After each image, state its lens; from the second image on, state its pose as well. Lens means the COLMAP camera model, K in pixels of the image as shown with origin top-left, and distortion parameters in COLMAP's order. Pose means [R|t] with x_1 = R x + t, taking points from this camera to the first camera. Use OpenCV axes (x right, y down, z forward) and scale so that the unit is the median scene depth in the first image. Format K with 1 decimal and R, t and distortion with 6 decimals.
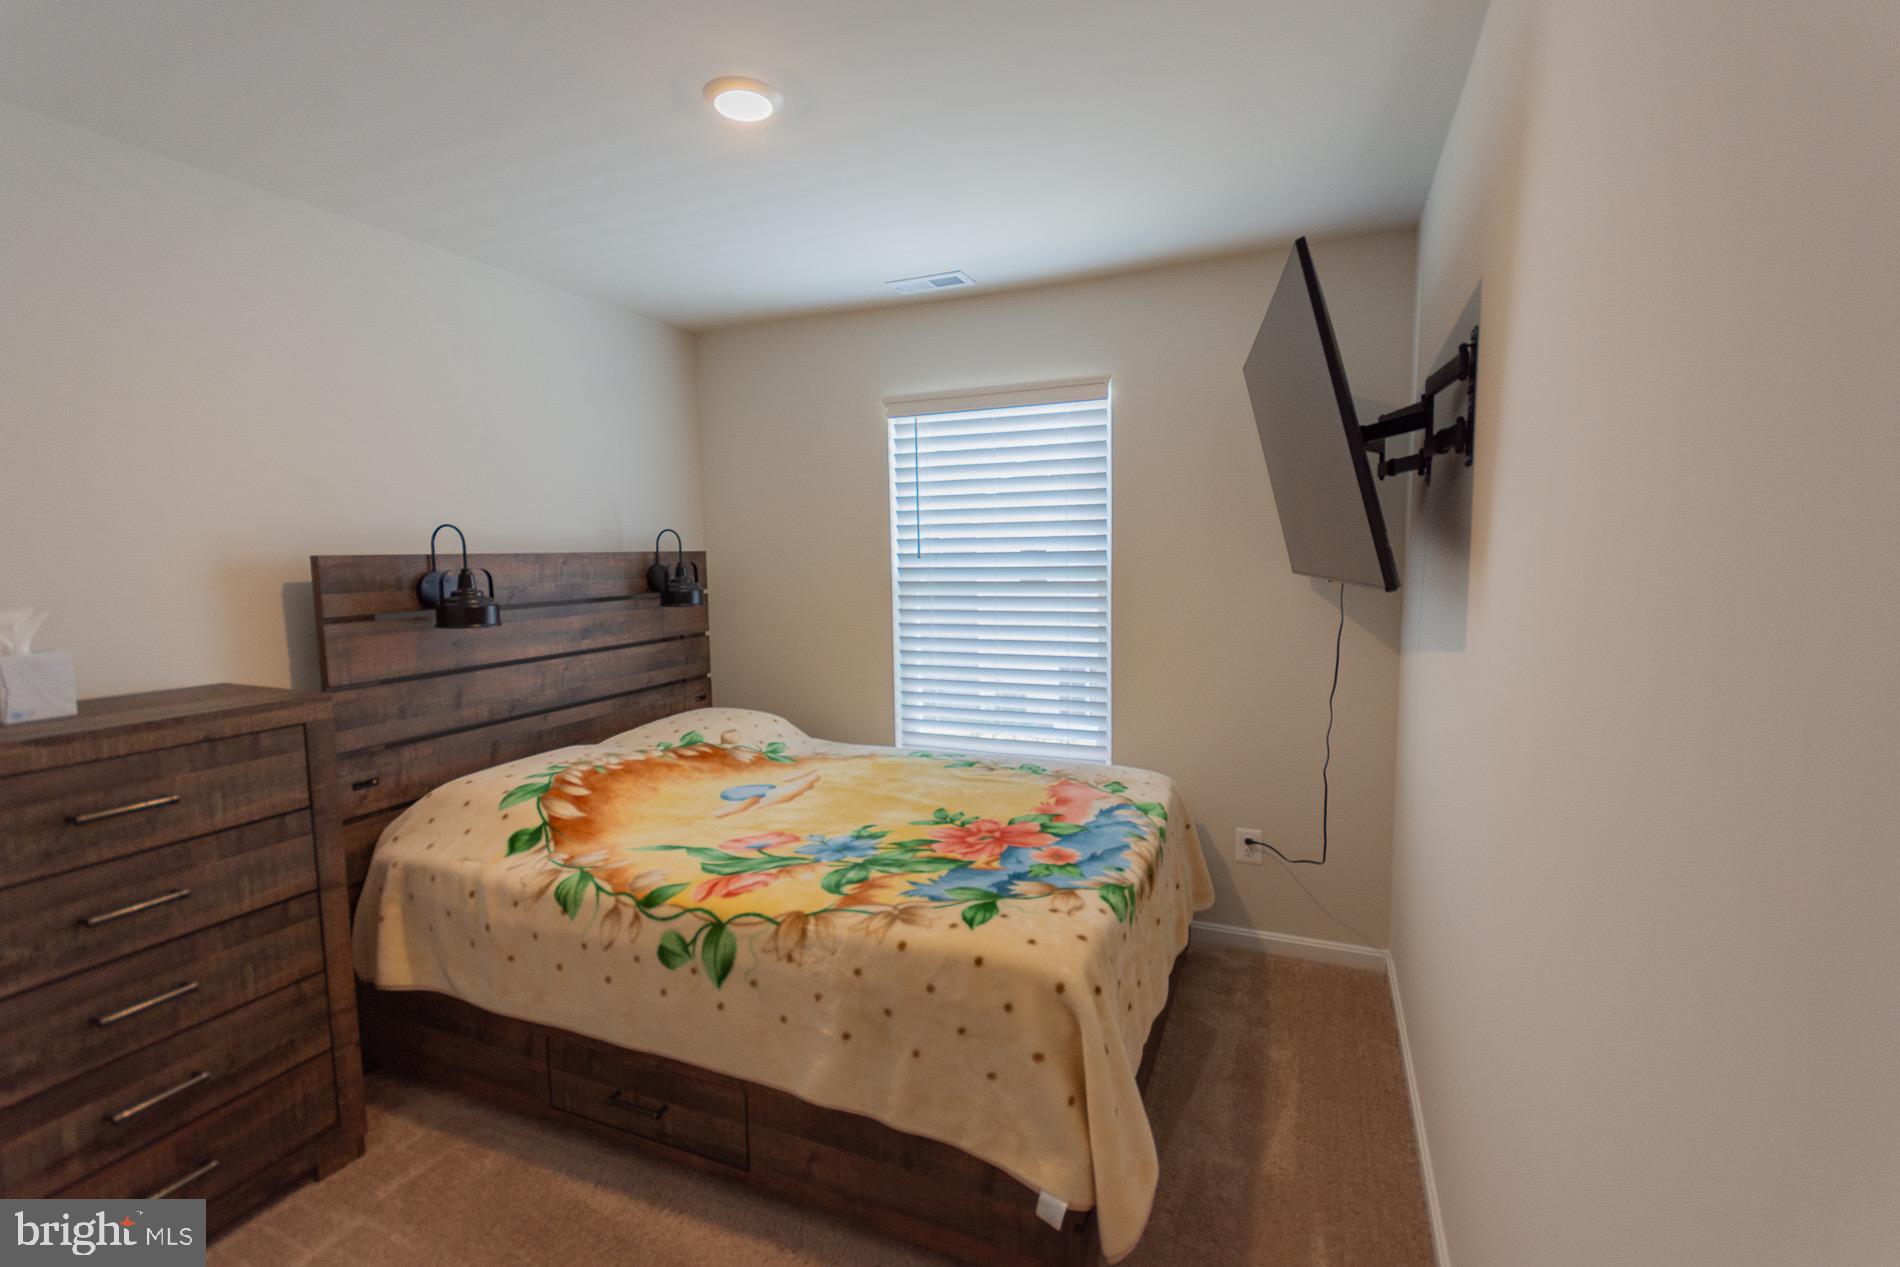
lens RADIAL K [[850.9, 0, 945.7], [0, 850.9, 639.0], [0, 0, 1]] dist [0.003355, 0.000030]
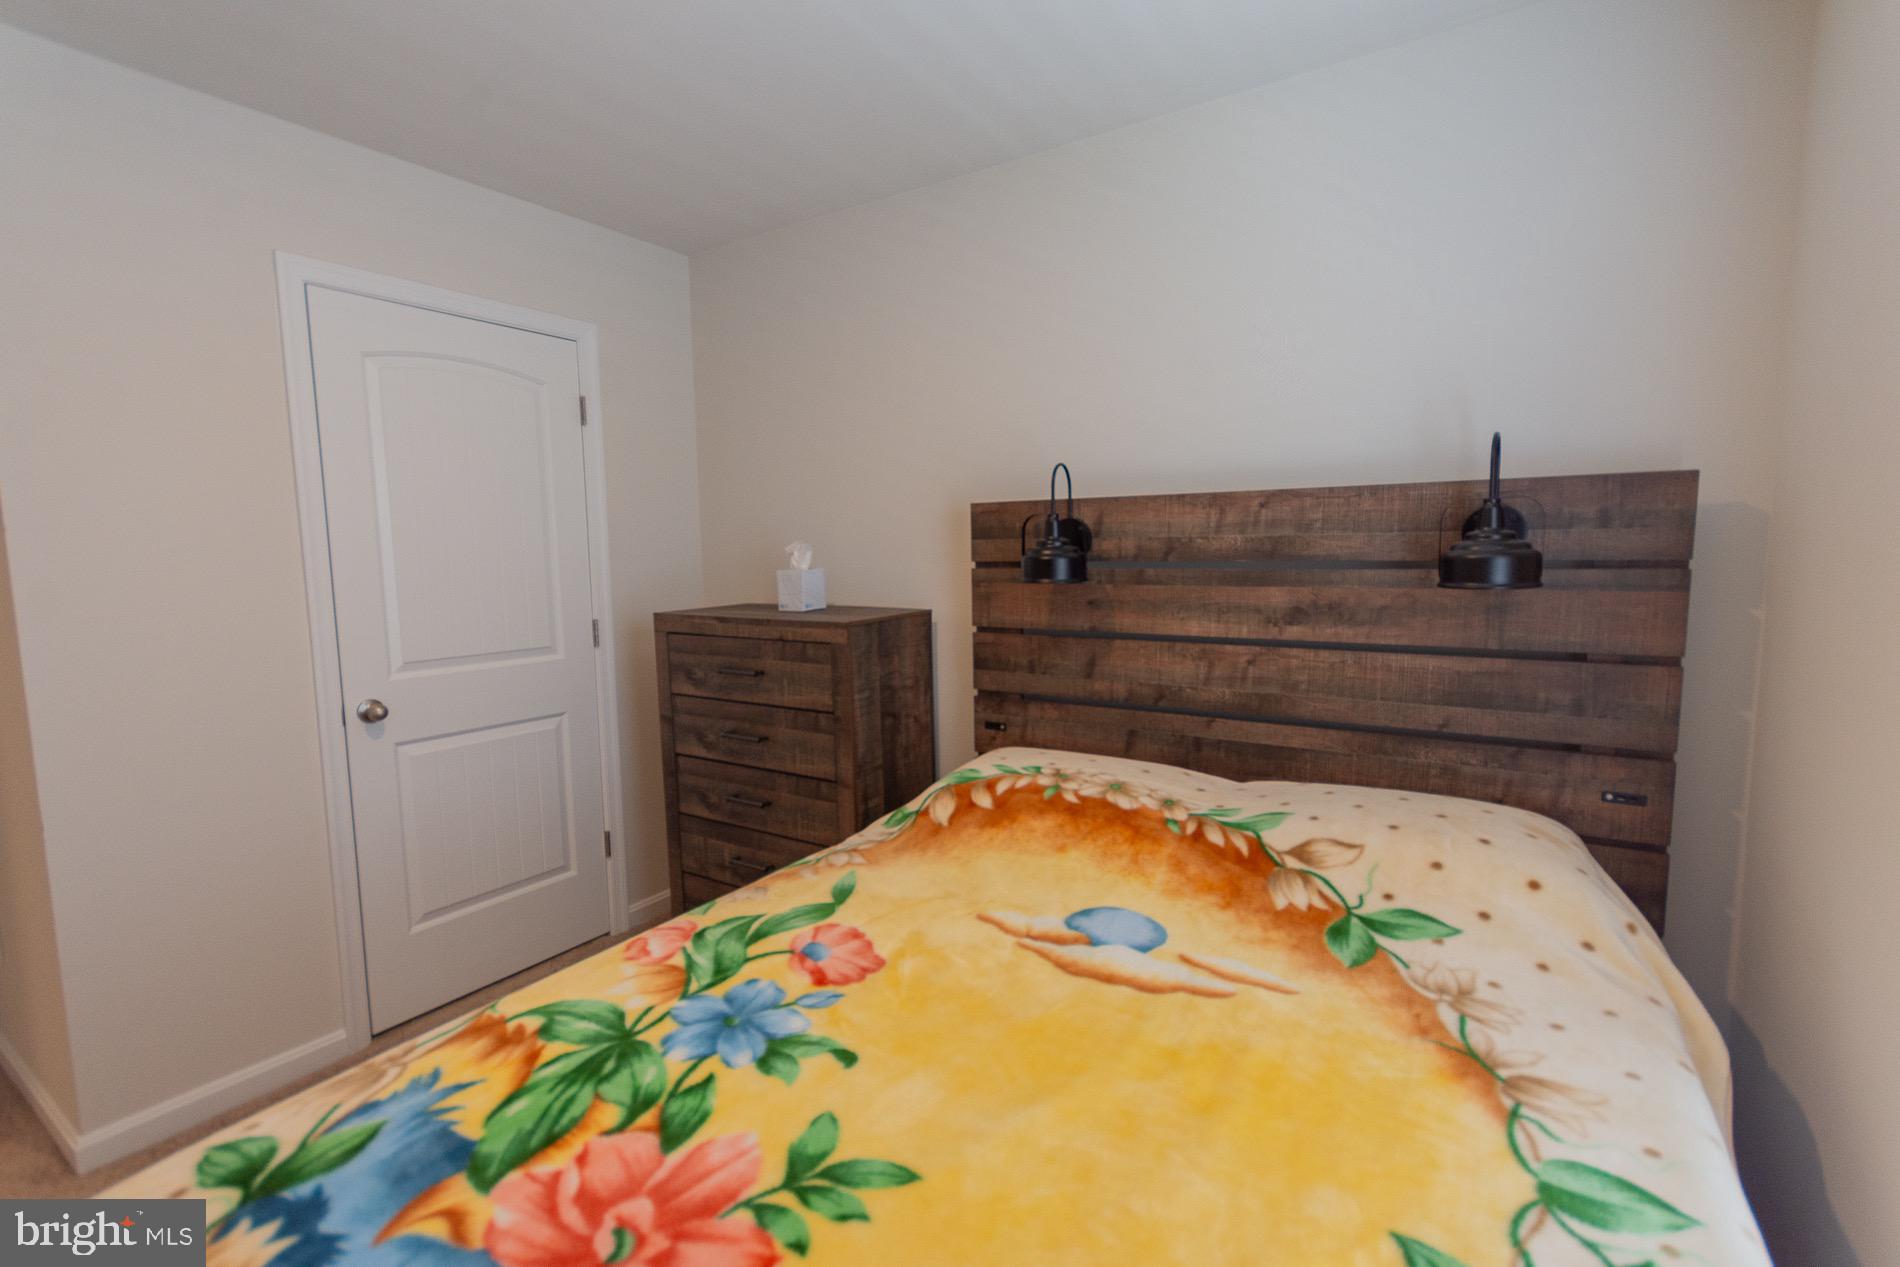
lens RADIAL K [[850.9, 0, 945.7], [0, 850.9, 639.0], [0, 0, 1]] dist [0.003355, 0.000030]
pose [[-0.164989, 0.128187, -0.977930, 0.310653], [-0.085022, 0.985979, 0.143586, -0.073340], [0.982624, 0.106835, -0.151777, 1.045438]]
